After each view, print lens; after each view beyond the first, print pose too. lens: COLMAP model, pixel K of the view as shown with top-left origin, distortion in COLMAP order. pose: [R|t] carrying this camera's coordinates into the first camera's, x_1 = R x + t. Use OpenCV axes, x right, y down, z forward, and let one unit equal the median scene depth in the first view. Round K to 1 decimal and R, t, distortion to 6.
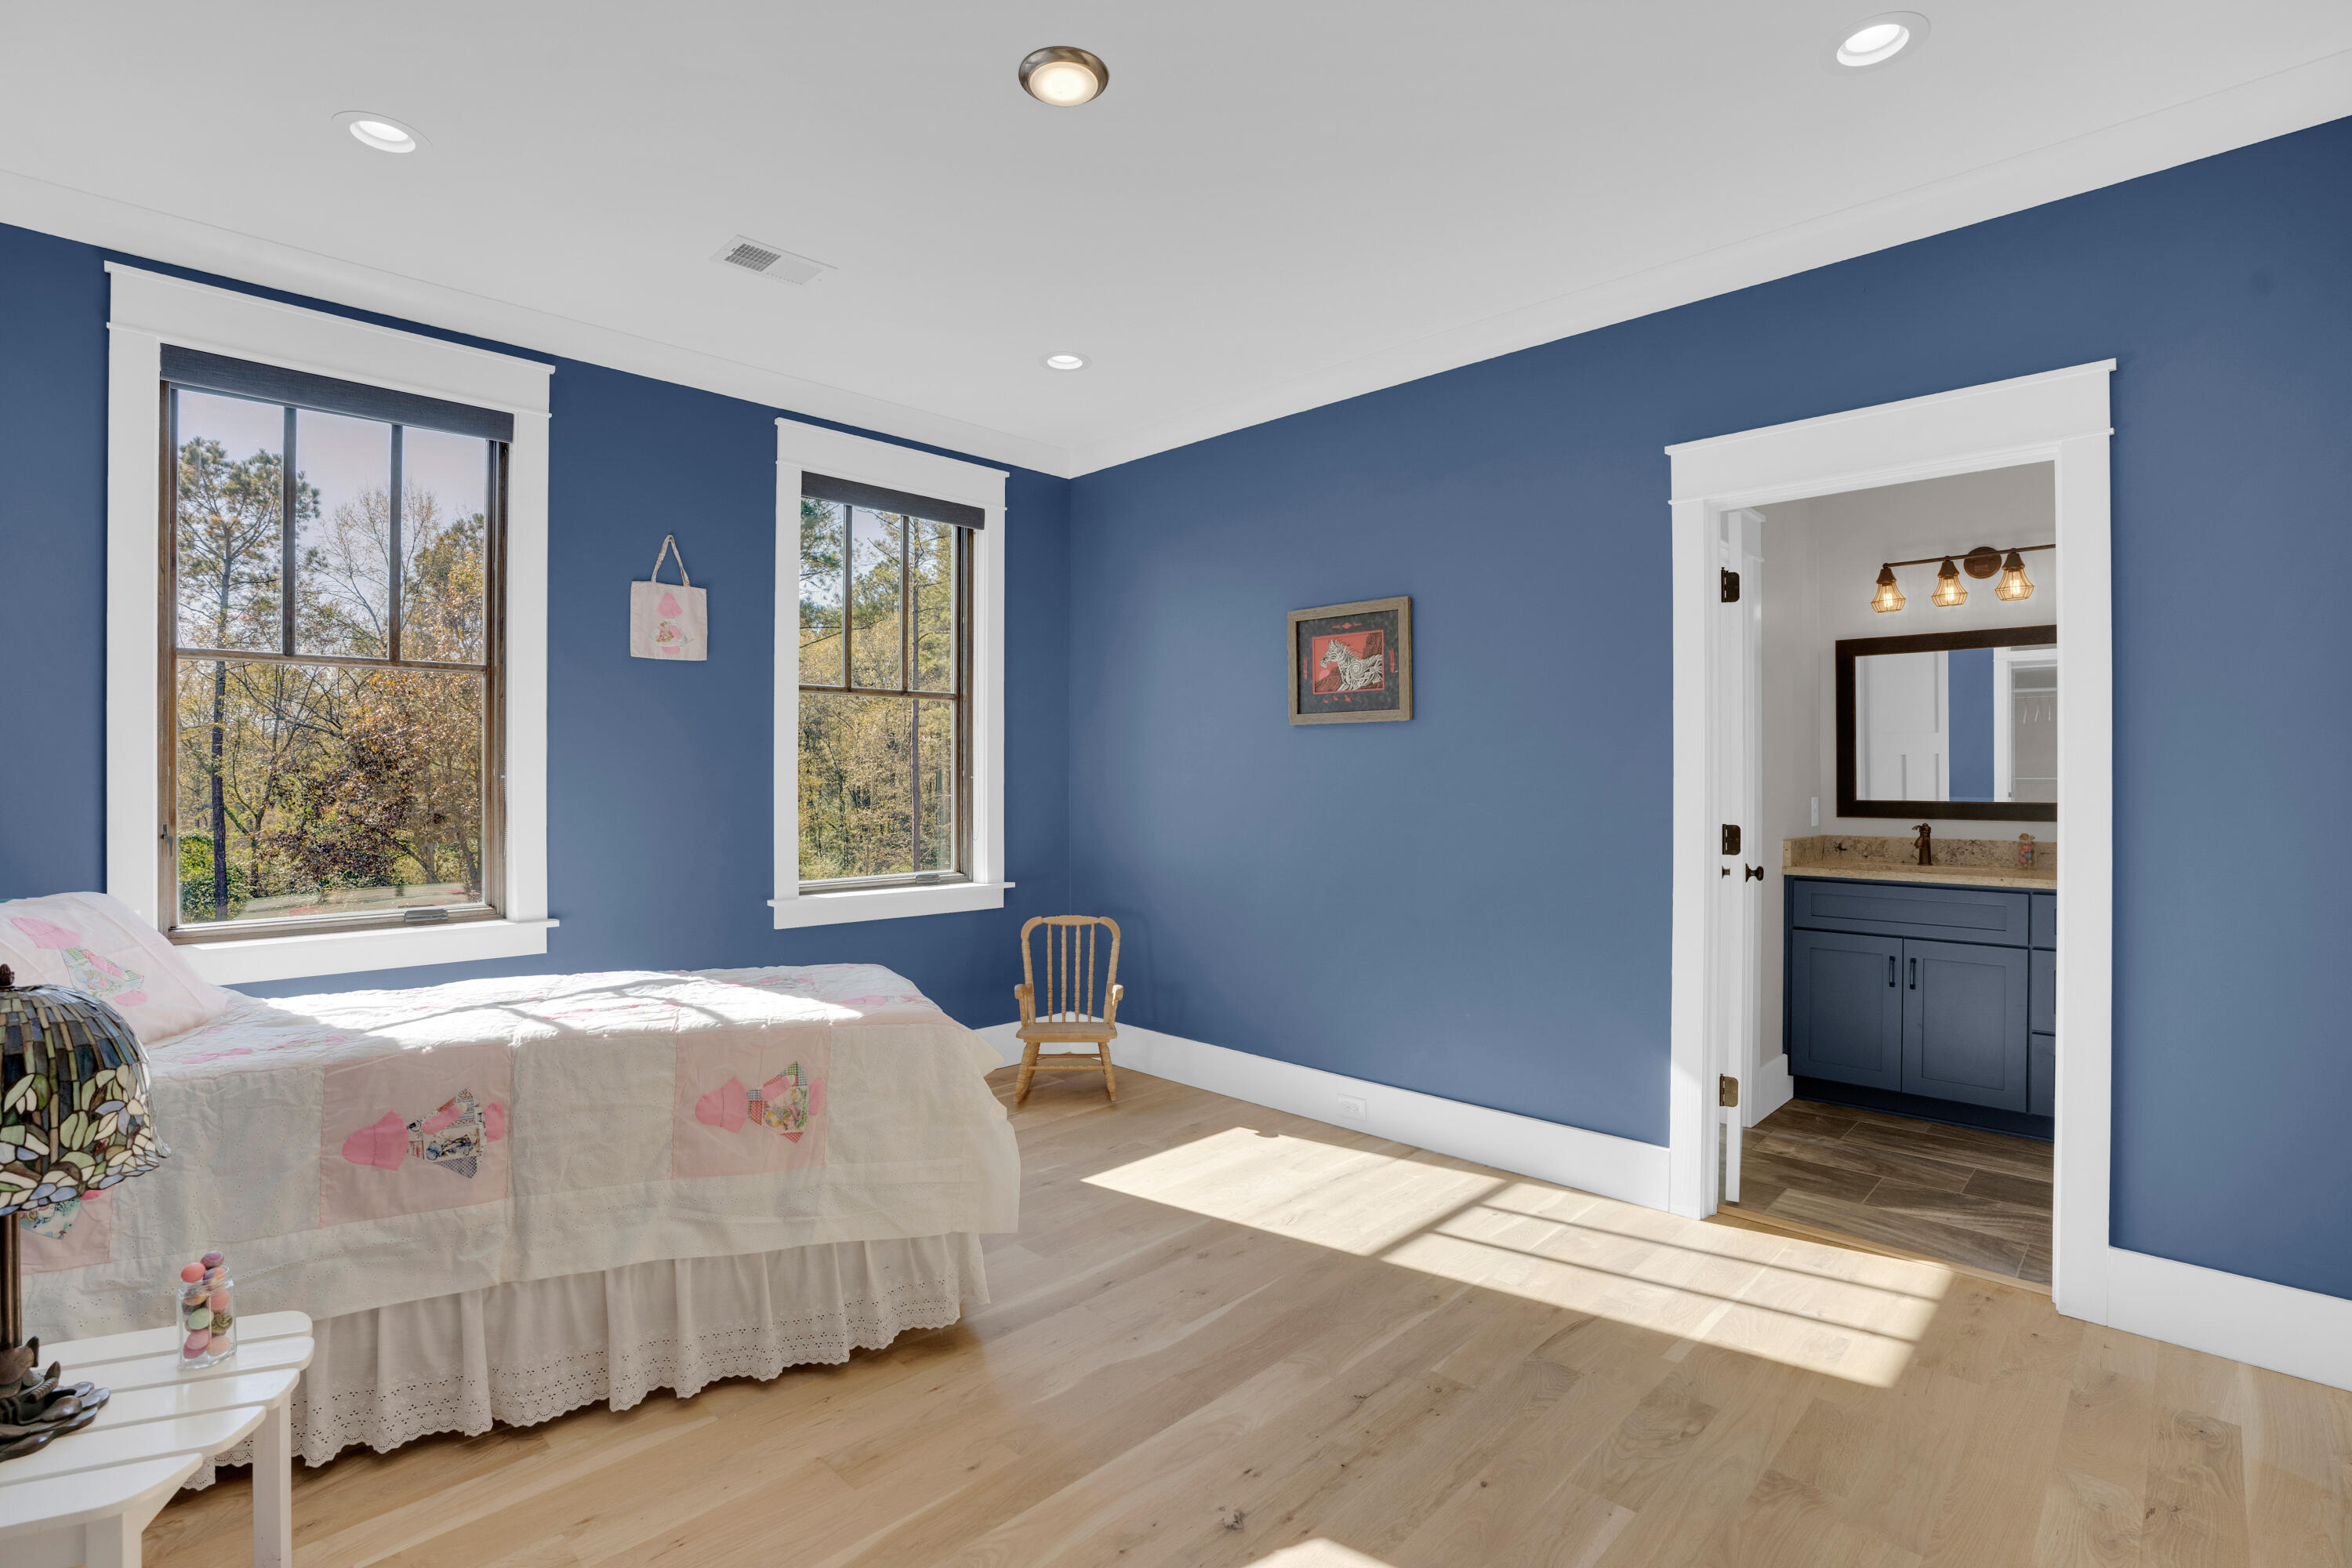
lens RADIAL K [[1097.6, 0, 1179.8], [0, 1097.6, 769.0], [0, 0, 1]] dist [-0.042936, 0.009331]
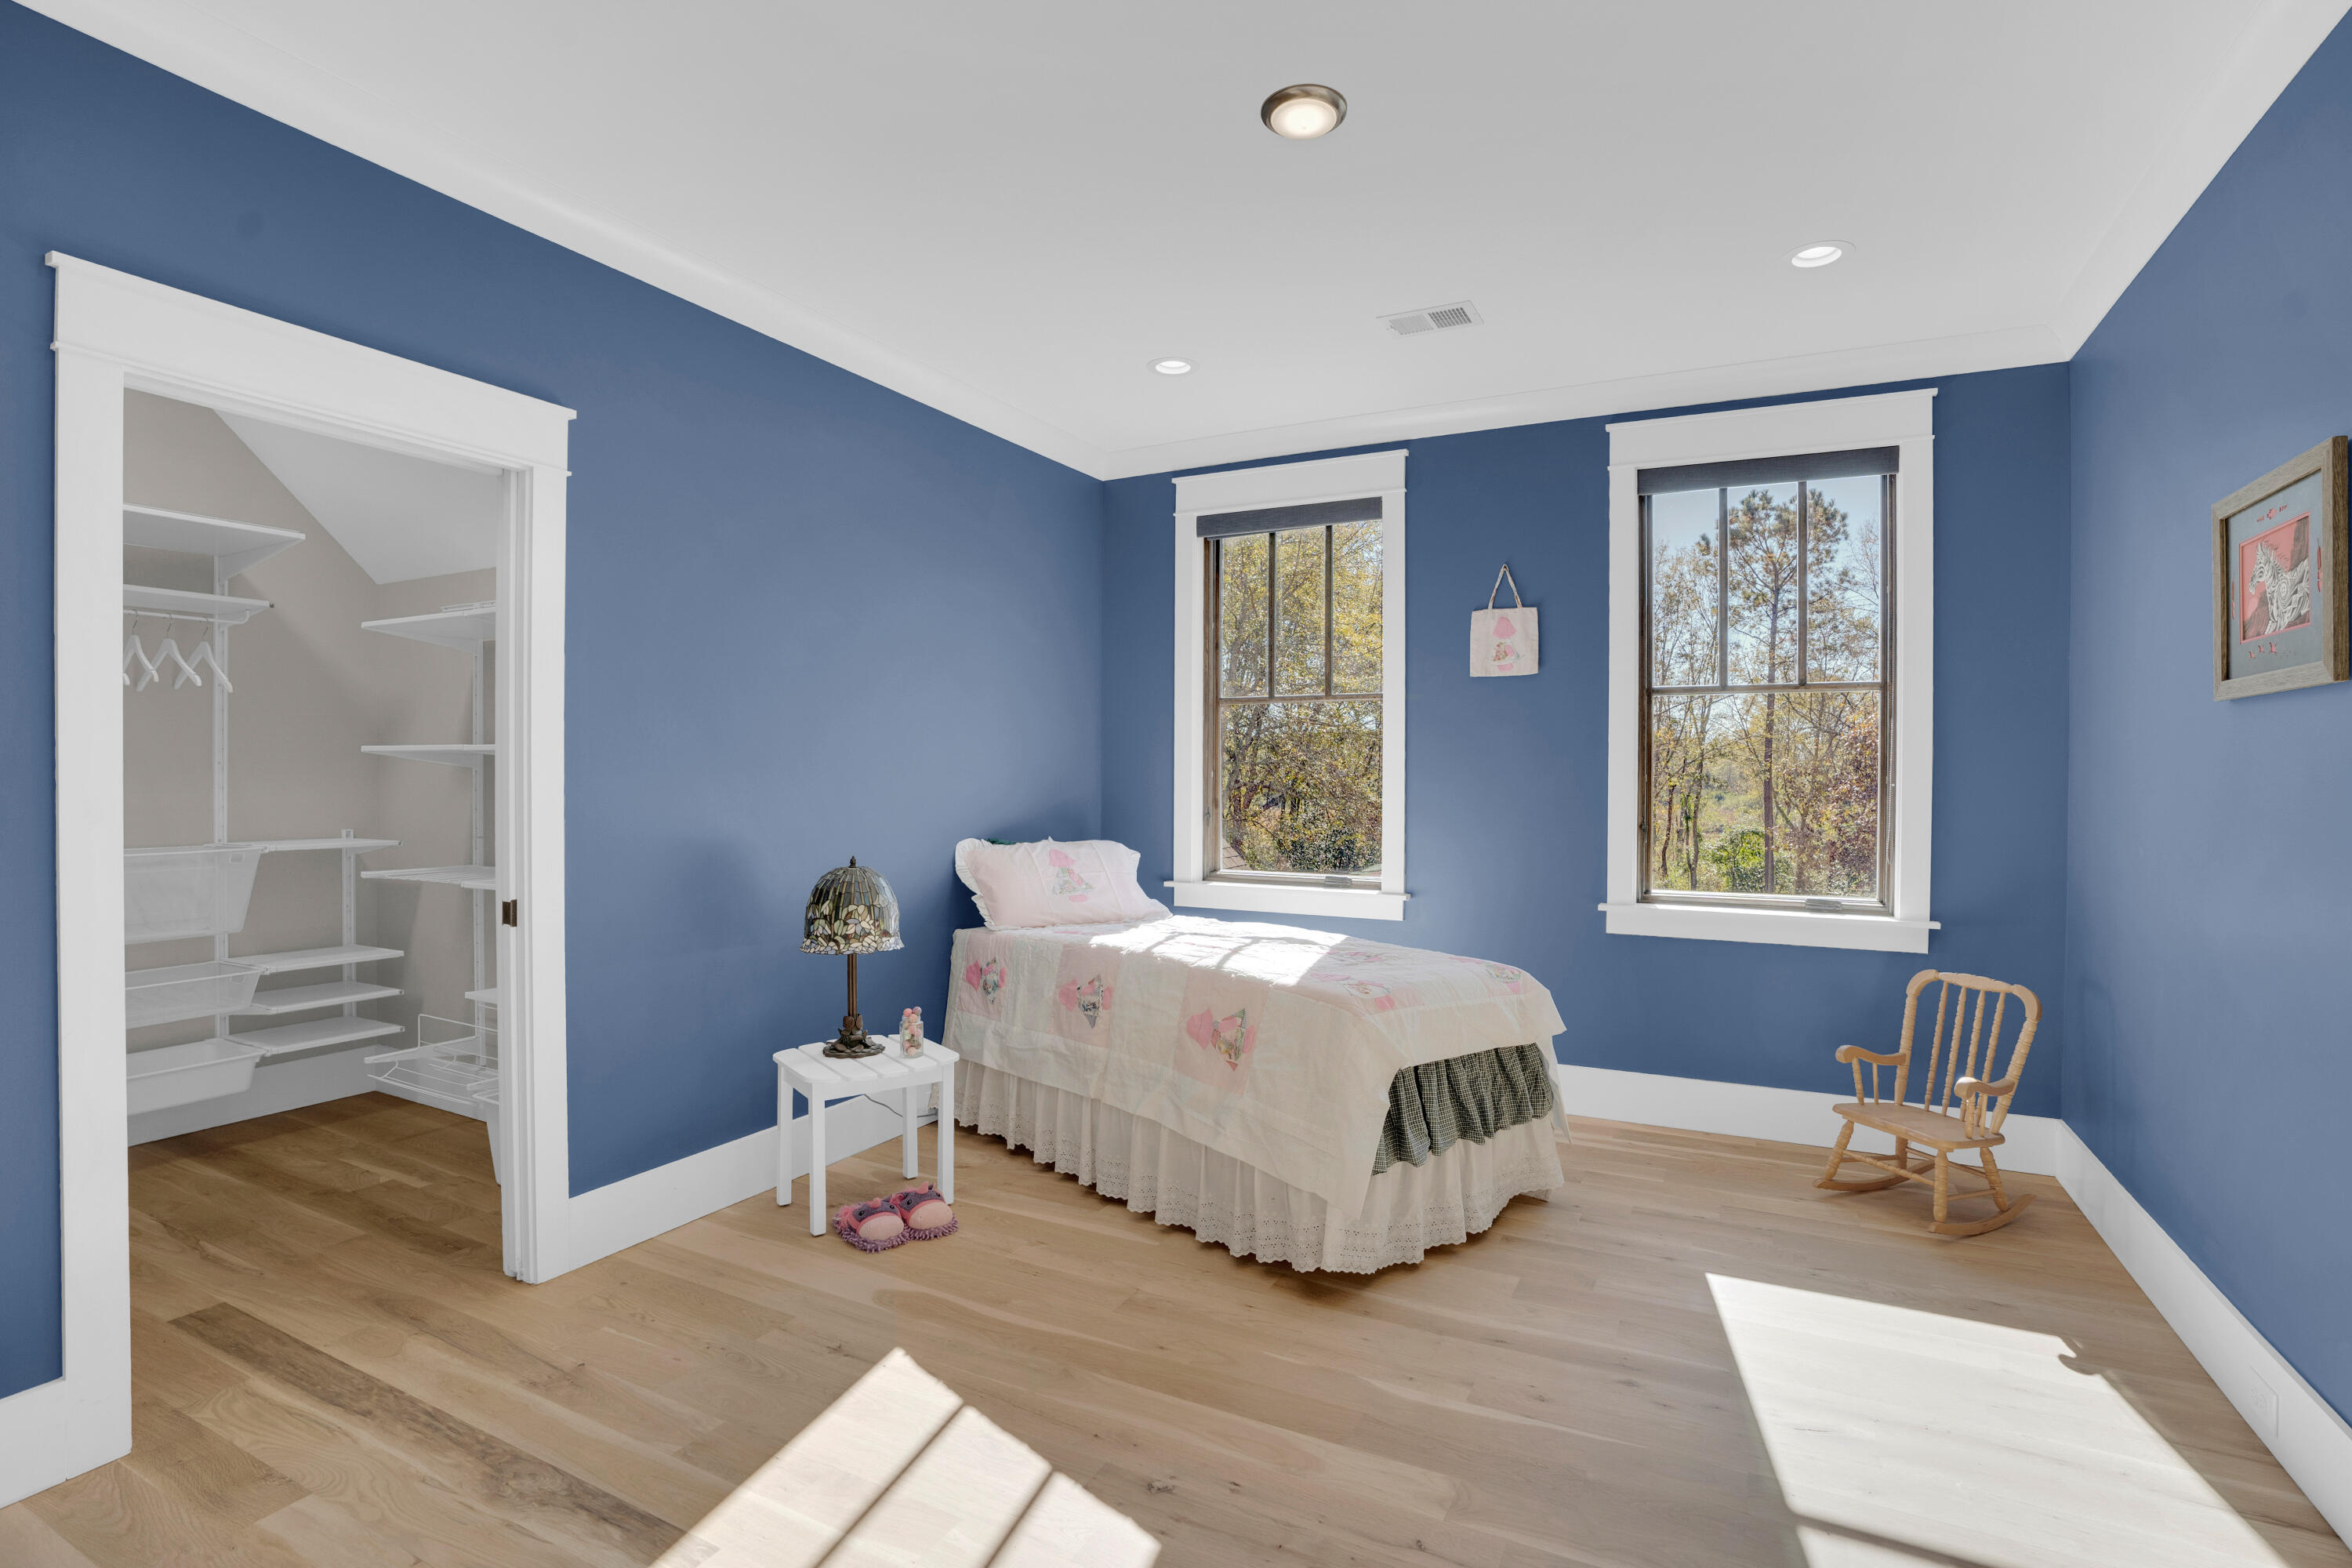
lens RADIAL K [[1097.6, 0, 1155.8], [0, 1097.6, 778.3], [0, 0, 1]] dist [-0.042936, 0.009331]
pose [[0.299143, 0.005752, -0.954191, 0.498186], [-0.001278, 0.999983, 0.005628, -0.001261], [0.954208, -0.000464, 0.299145, 0.321547]]
